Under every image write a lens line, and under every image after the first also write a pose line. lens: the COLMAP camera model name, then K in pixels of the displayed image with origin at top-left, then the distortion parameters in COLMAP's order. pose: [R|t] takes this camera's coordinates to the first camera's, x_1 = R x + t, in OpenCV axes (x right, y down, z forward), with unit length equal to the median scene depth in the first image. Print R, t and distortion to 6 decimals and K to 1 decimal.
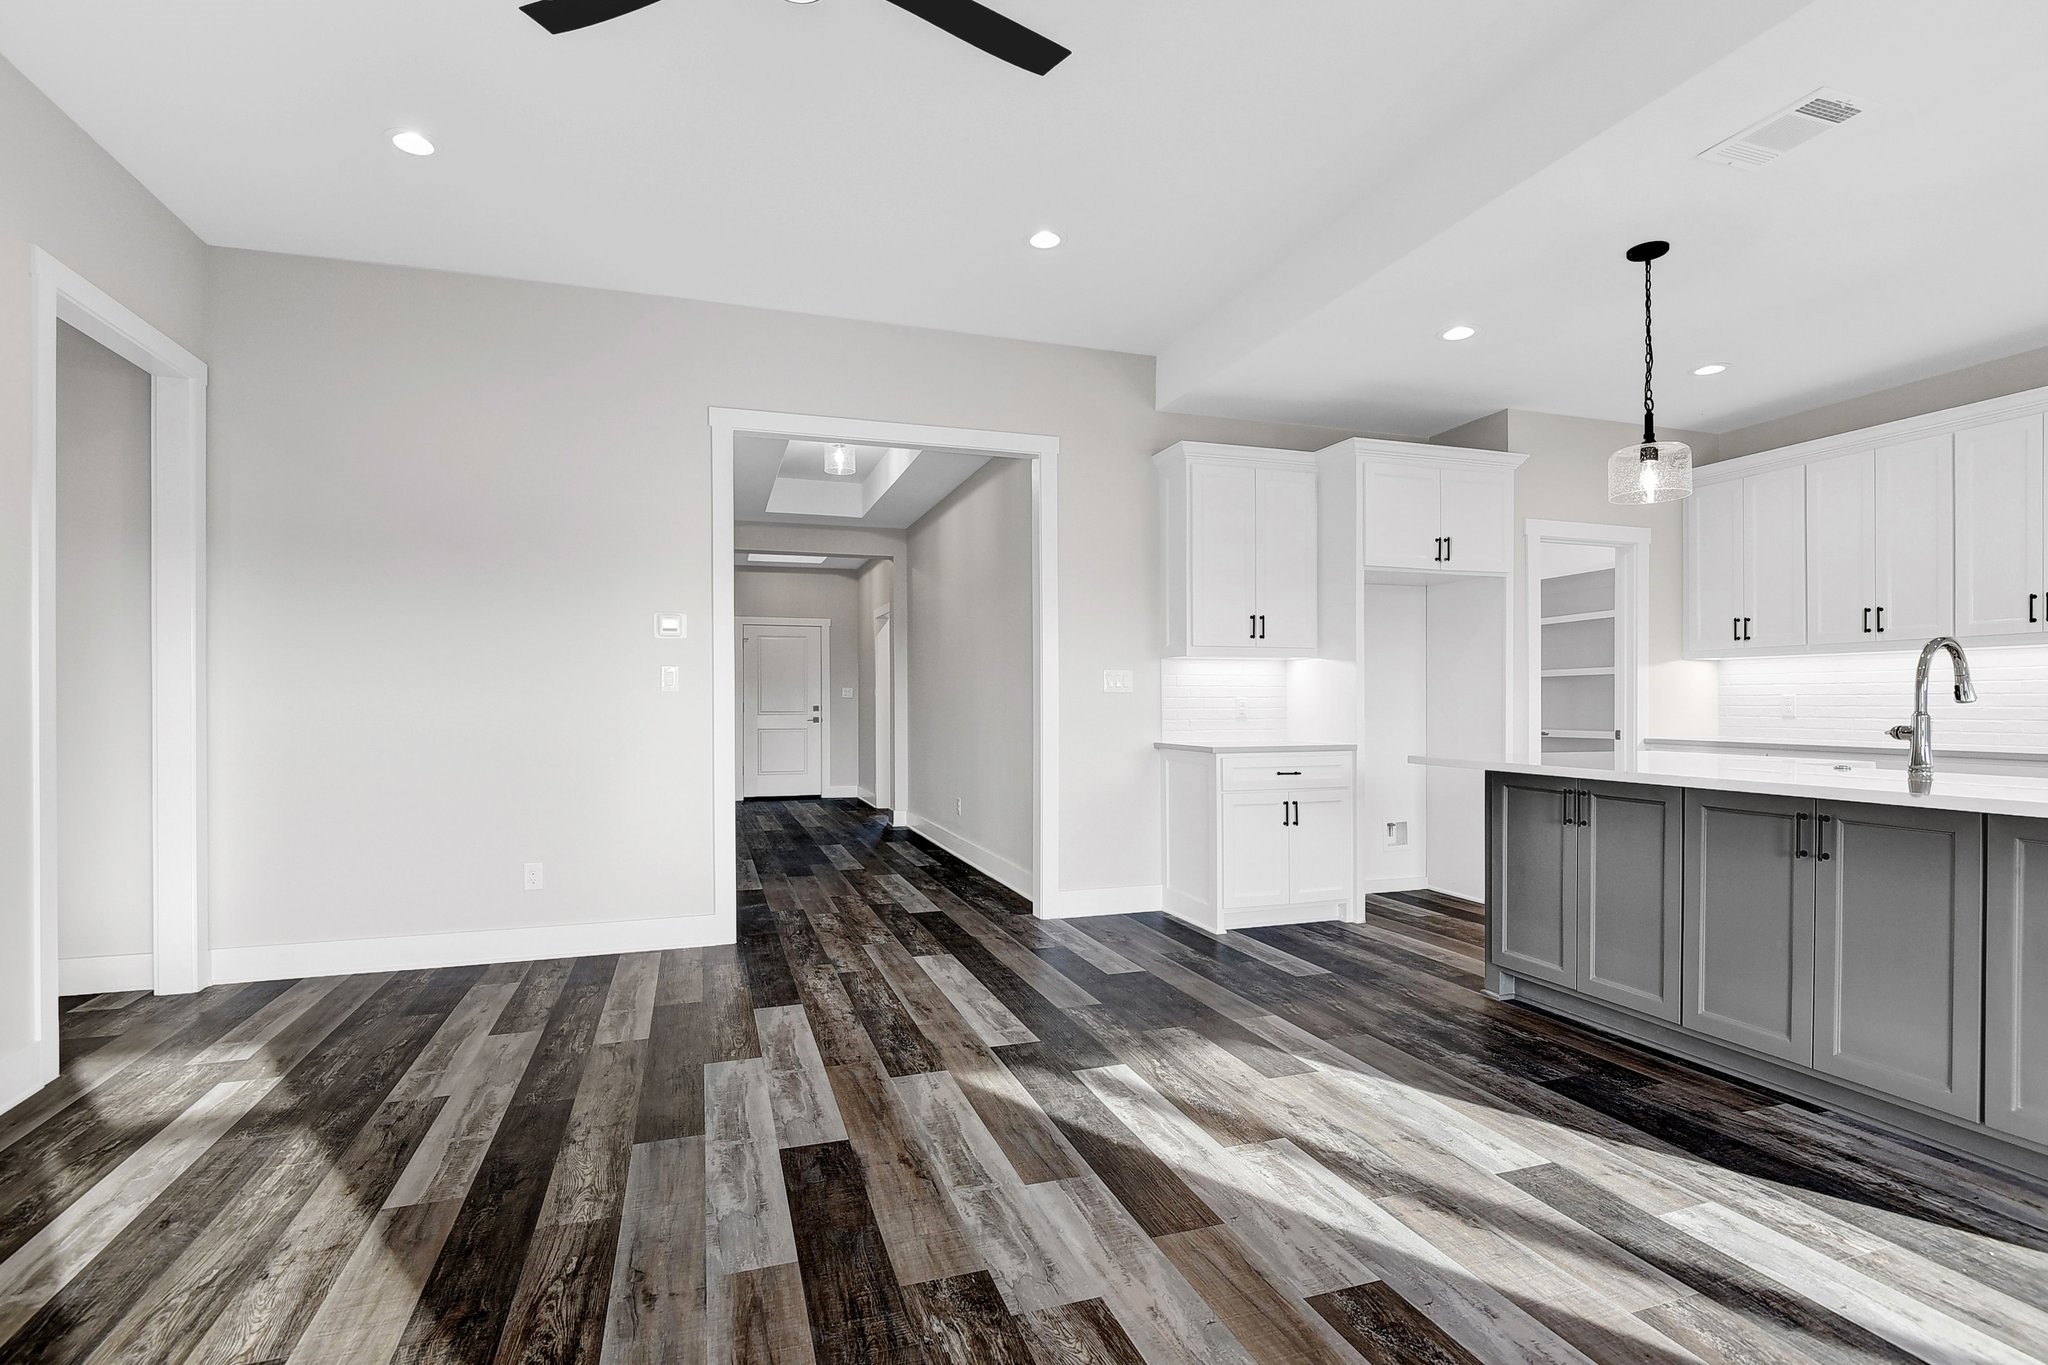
lens RADIAL K [[997.7, 0, 1037.1], [0, 997.7, 689.4], [0, 0, 1]] dist [0.021119, -0.018899]
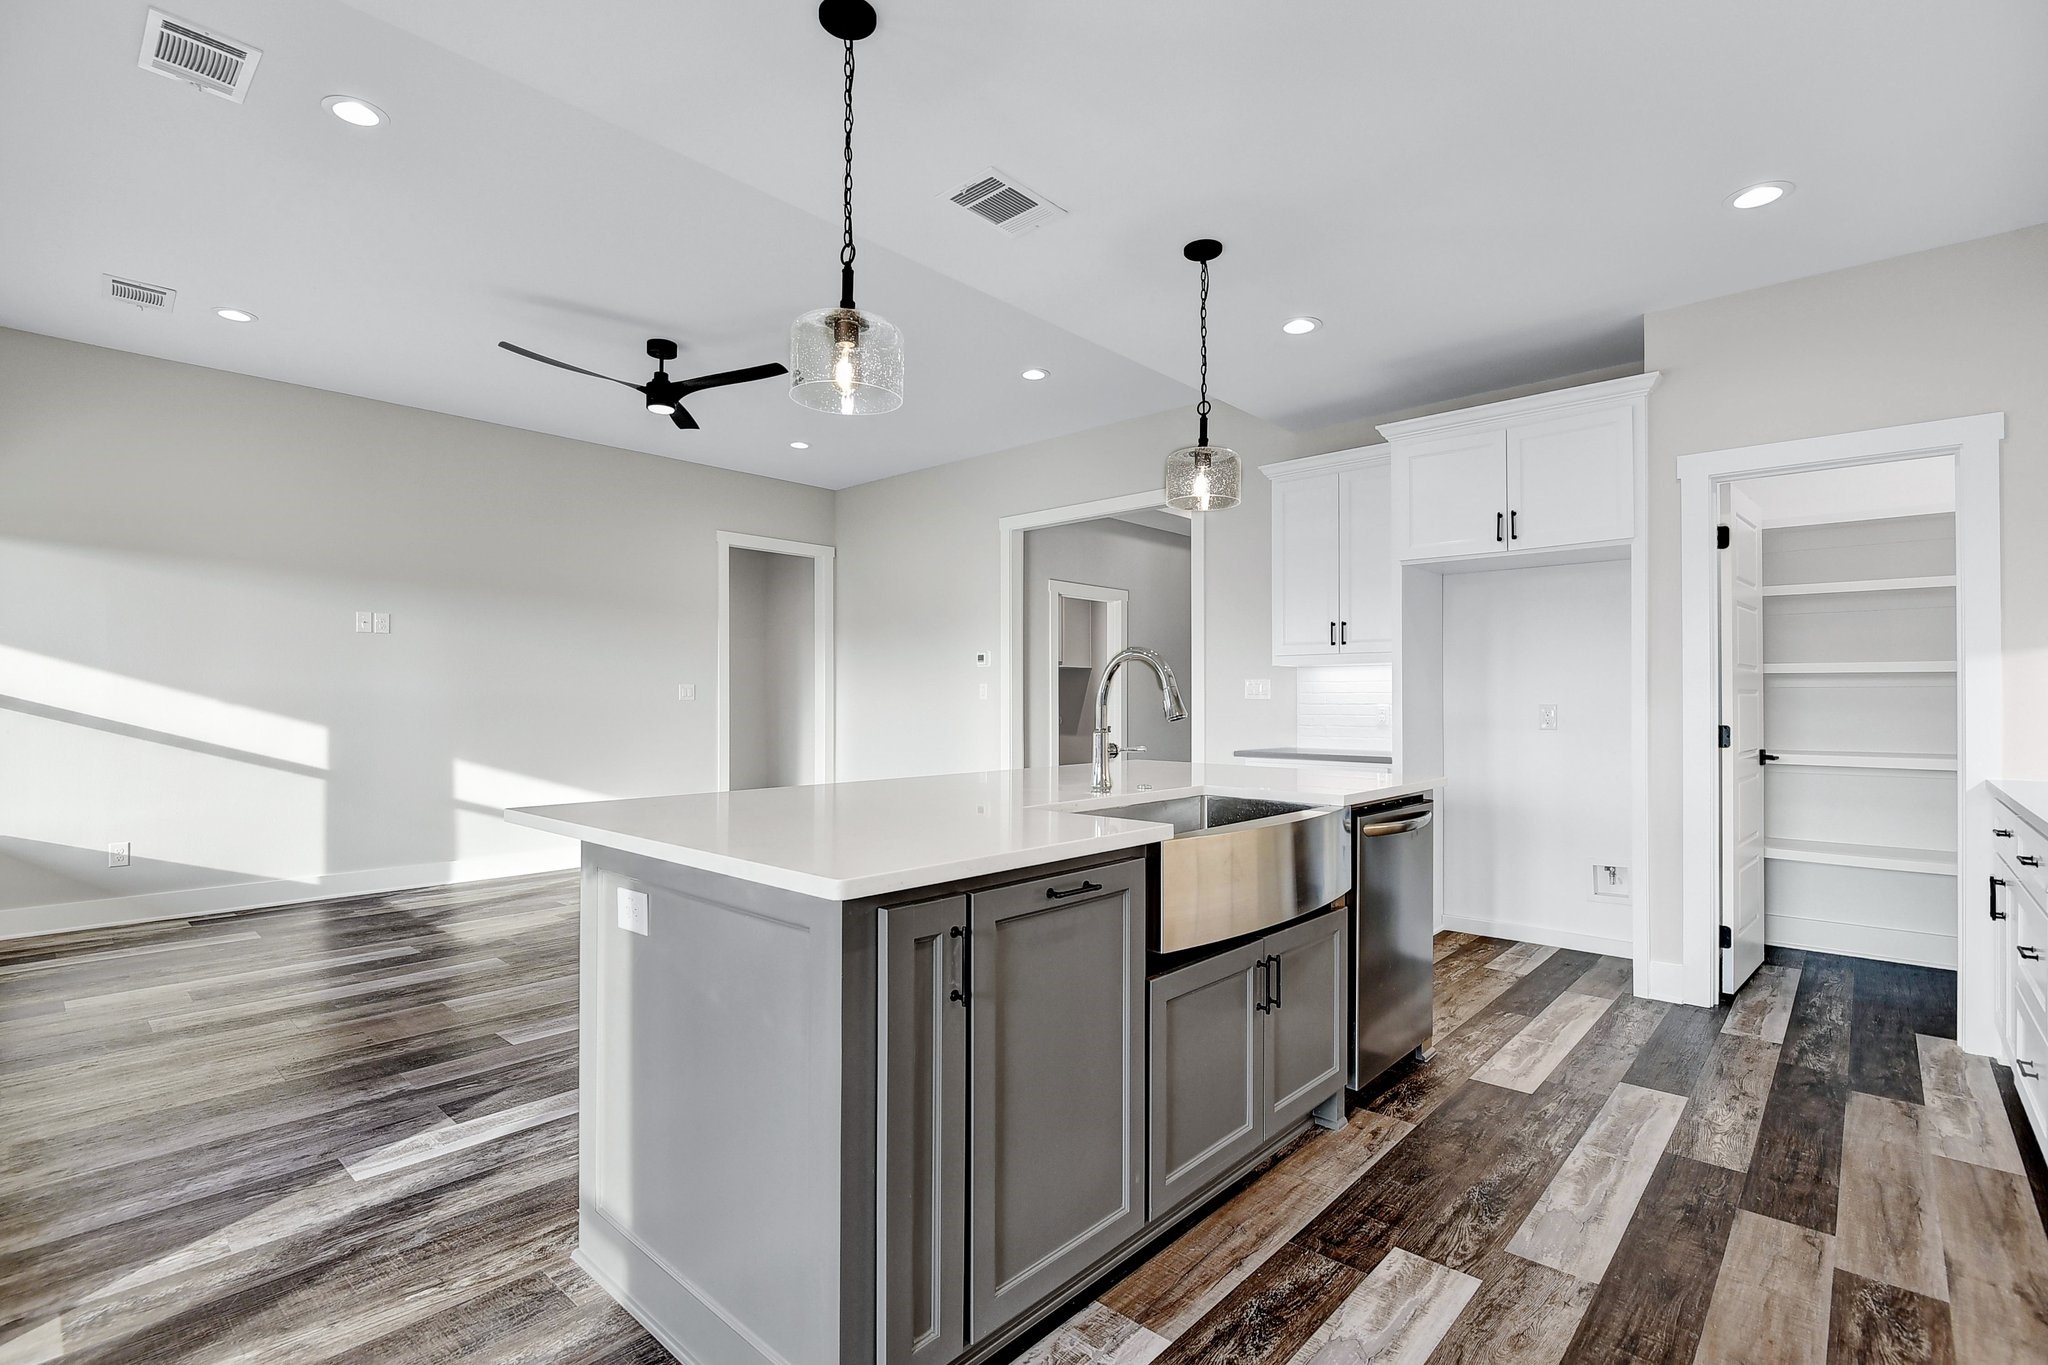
lens RADIAL K [[956.9, 0, 1024.0], [0, 956.9, 682.5], [0, 0, 1]] dist [0.000429, -0.010533]
pose [[0.465414, -0.010392, -0.885032, 1.516048], [0.011067, 0.999921, -0.005921, -0.018397], [0.885024, -0.007039, 0.465493, 0.470382]]
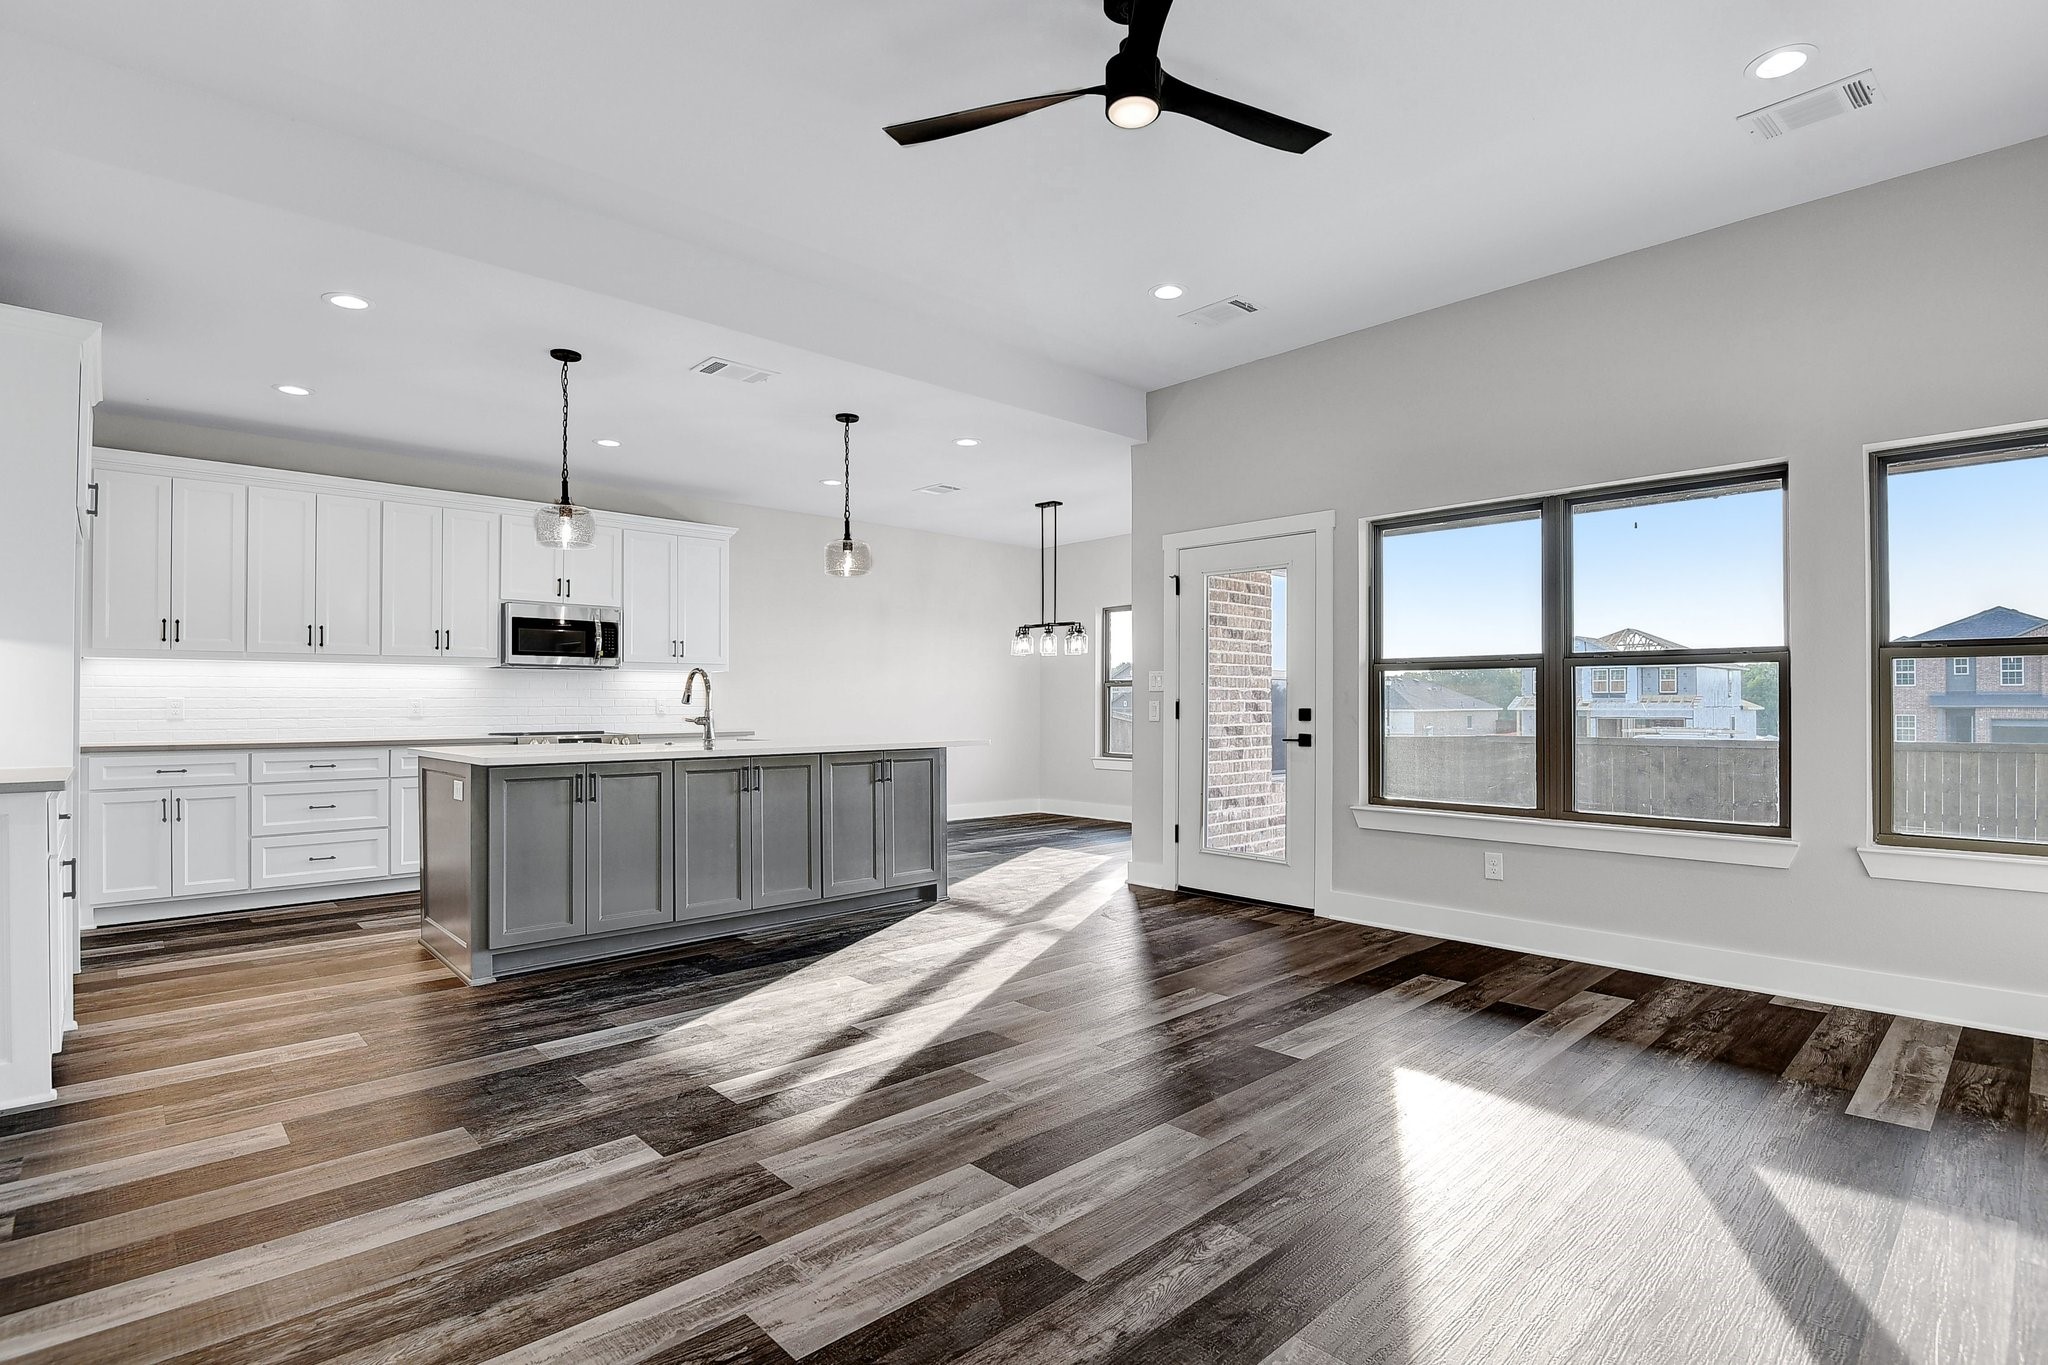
lens RADIAL K [[955.0, 0, 1030.6], [0, 955.0, 703.5], [0, 0, 1]] dist [-0.014894, 0.000804]
pose [[-0.410182, 0.005639, 0.911986, -0.842747], [-0.010516, 0.999885, -0.010913, 0.022557], [-0.911943, -0.014067, -0.410075, 1.083880]]
